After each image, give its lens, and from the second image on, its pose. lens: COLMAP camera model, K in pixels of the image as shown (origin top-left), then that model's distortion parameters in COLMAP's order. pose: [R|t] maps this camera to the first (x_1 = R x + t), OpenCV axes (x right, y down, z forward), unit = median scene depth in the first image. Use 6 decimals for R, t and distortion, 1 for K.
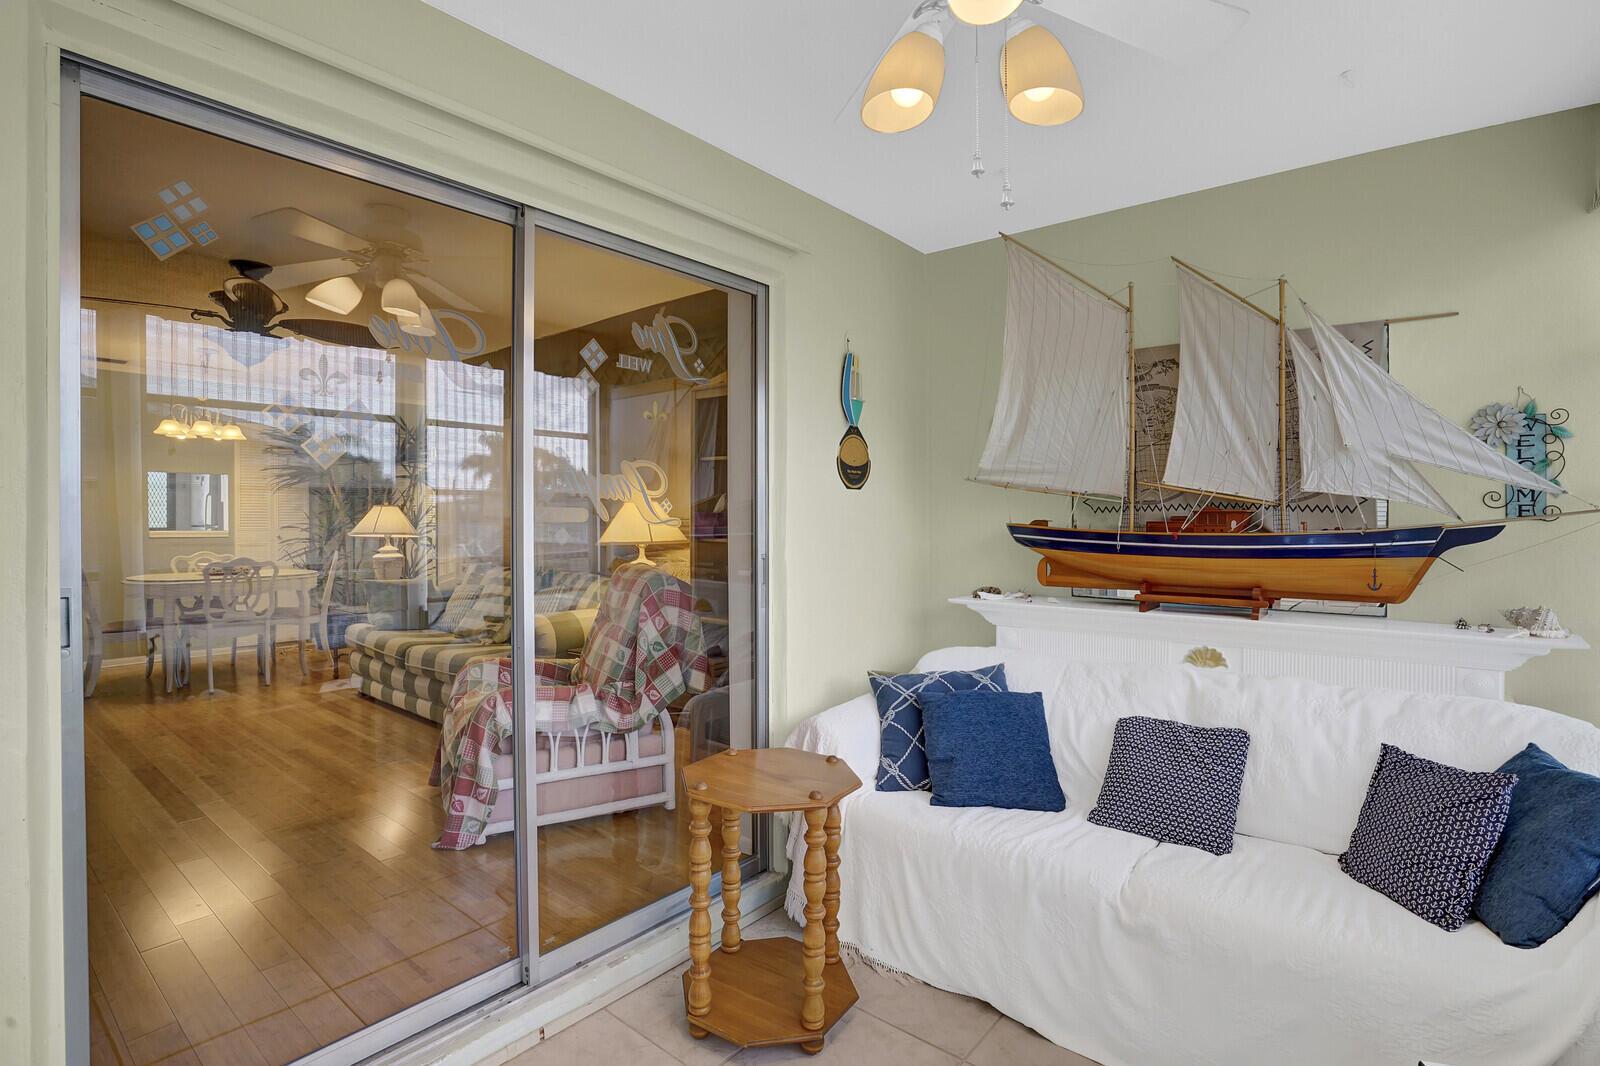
lens RADIAL K [[781.7, 0, 864.3], [0, 781.7, 521.2], [0, 0, 1]] dist [-0.000438, -0.032681]
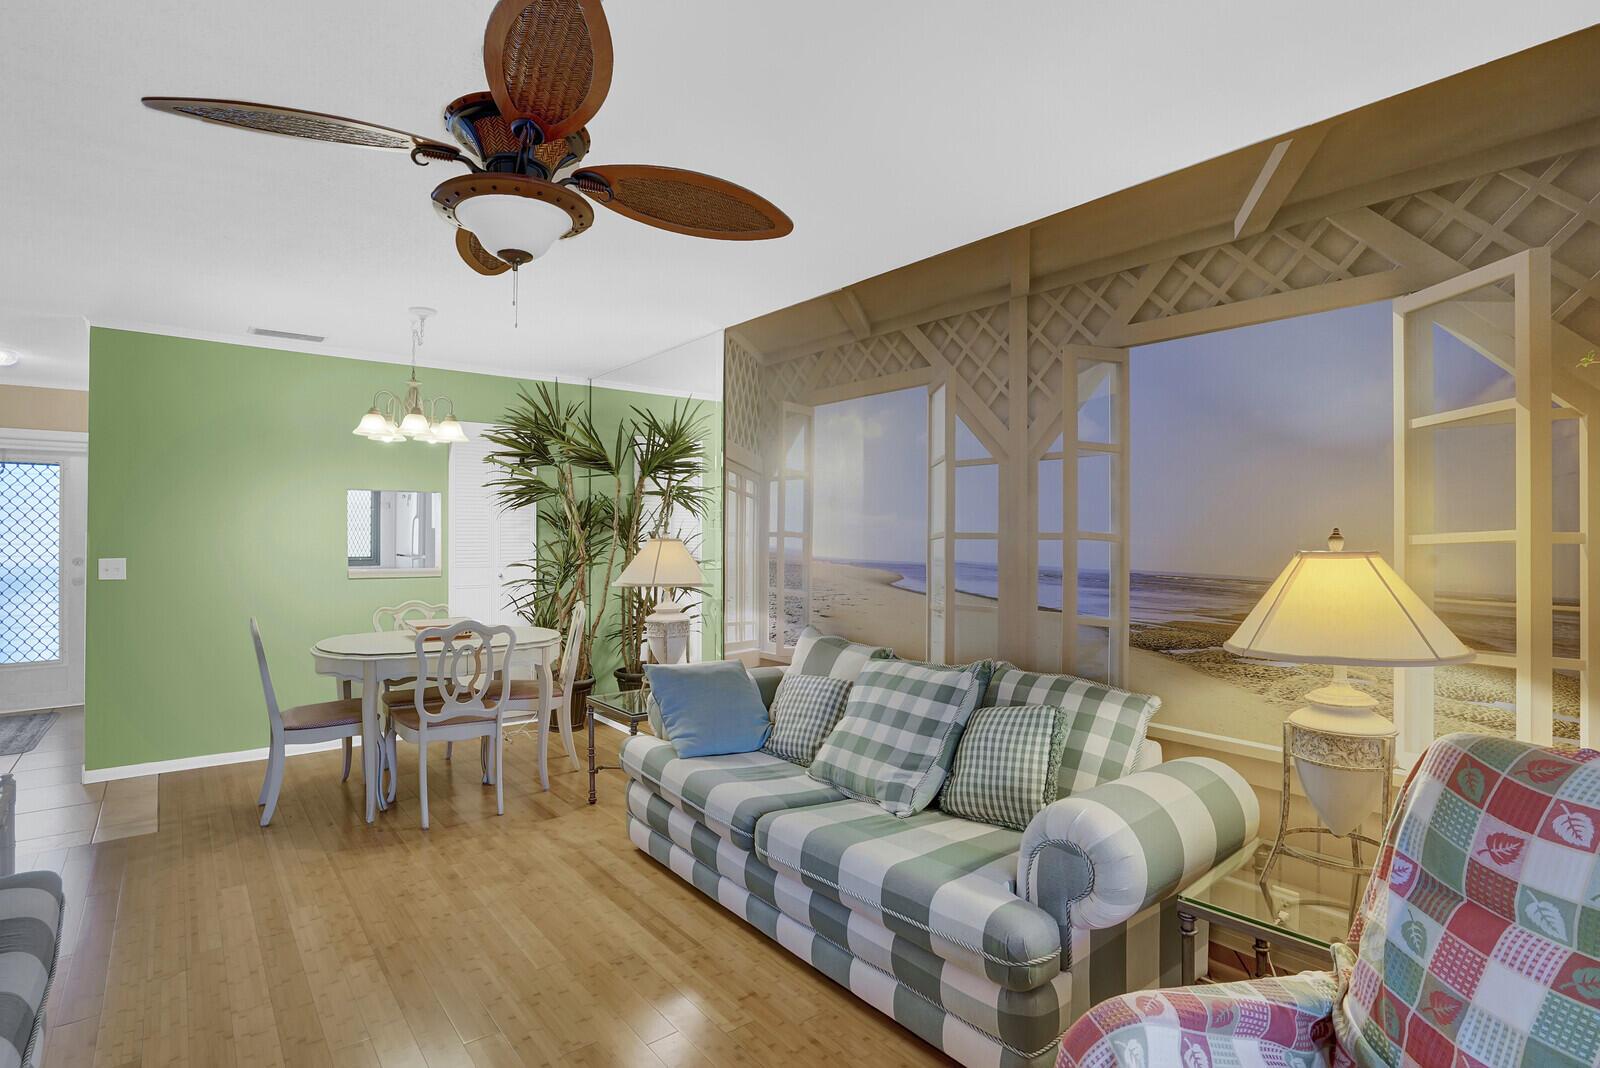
lens RADIAL K [[819.8, 0, 794.9], [0, 819.8, 522.6], [0, 0, 1]] dist [-0.068057, 0.028748]
pose [[0.967074, -0.002613, -0.254480, -0.349937], [-0.000965, 0.999902, -0.013935, -0.024367], [0.254492, 0.013722, 0.966978, 0.388014]]
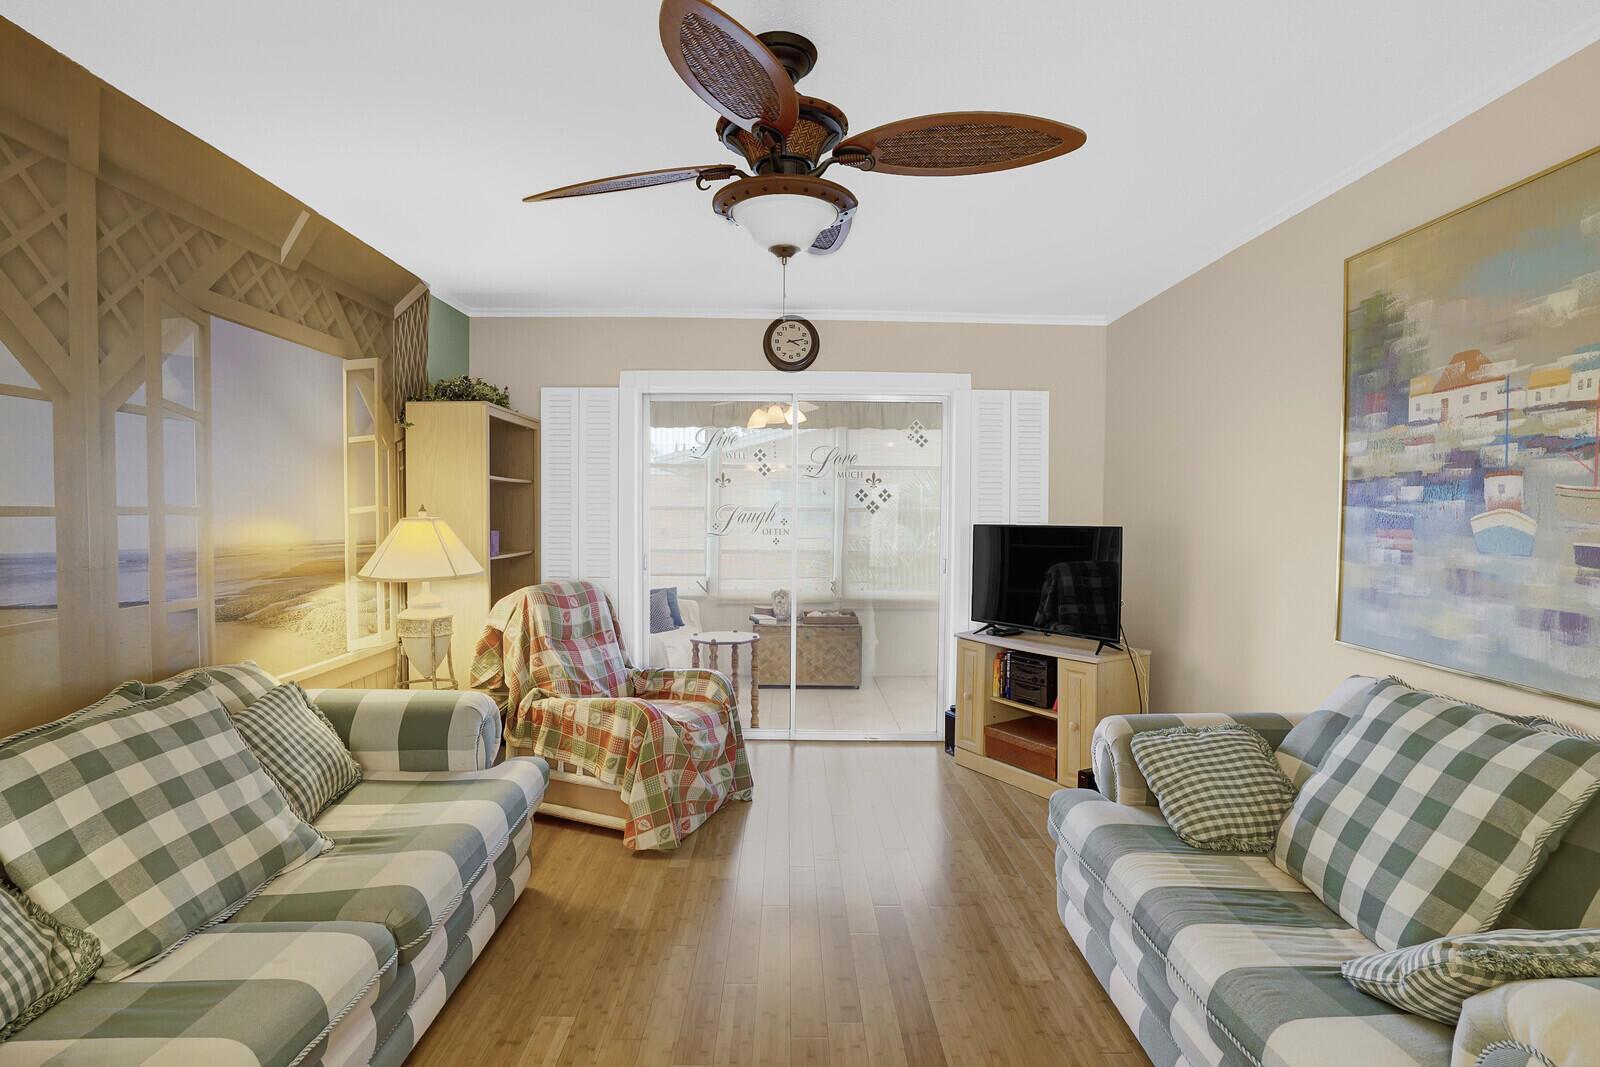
lens RADIAL K [[750.4, 0, 800.0], [0, 750.4, 533.5], [0, 0, 1]] dist [-0.052350, 0.019975]
pose [[-0.618566, -0.030510, 0.785140, -0.800276], [-0.003249, 0.999337, 0.036273, -0.025735], [-0.785726, 0.019887, -0.618255, 0.872830]]
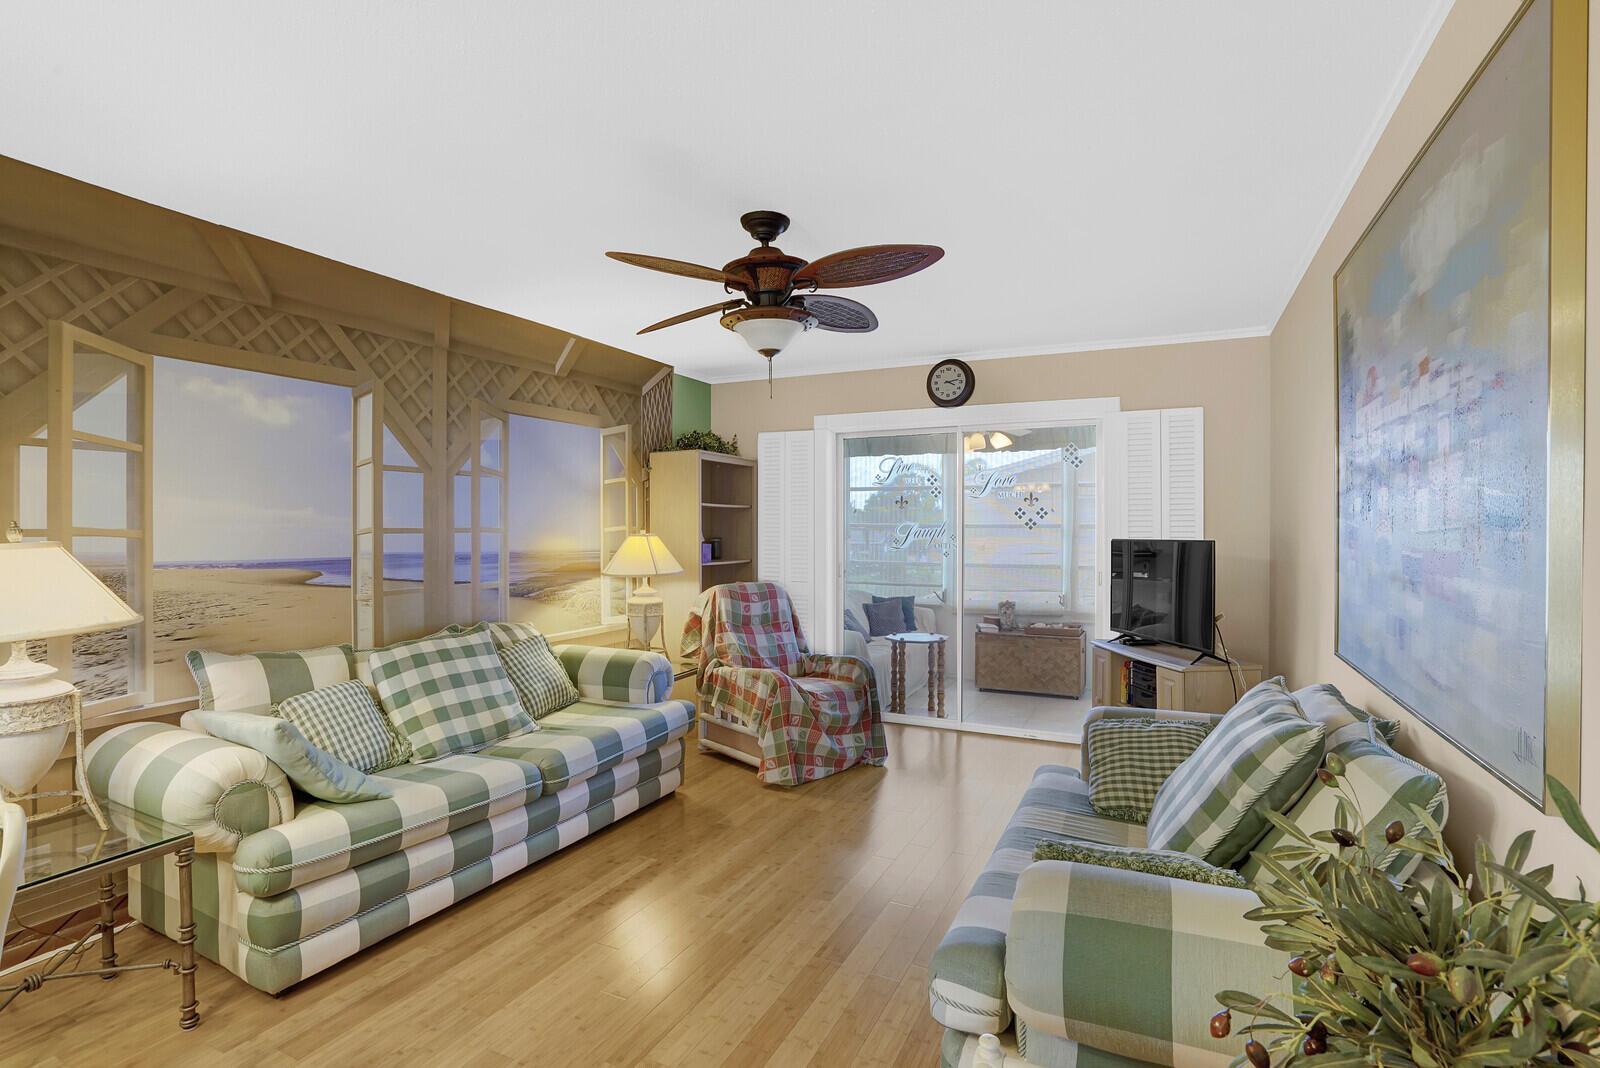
lens RADIAL K [[747.4, 0, 821.4], [0, 747.4, 528.2], [0, 0, 1]] dist [-0.047297, 0.000382]
pose [[-0.226219, -0.003139, 0.974071, -1.012520], [0.006628, 0.999967, 0.004762, -0.025713], [-0.974054, 0.007533, -0.226190, 0.752186]]
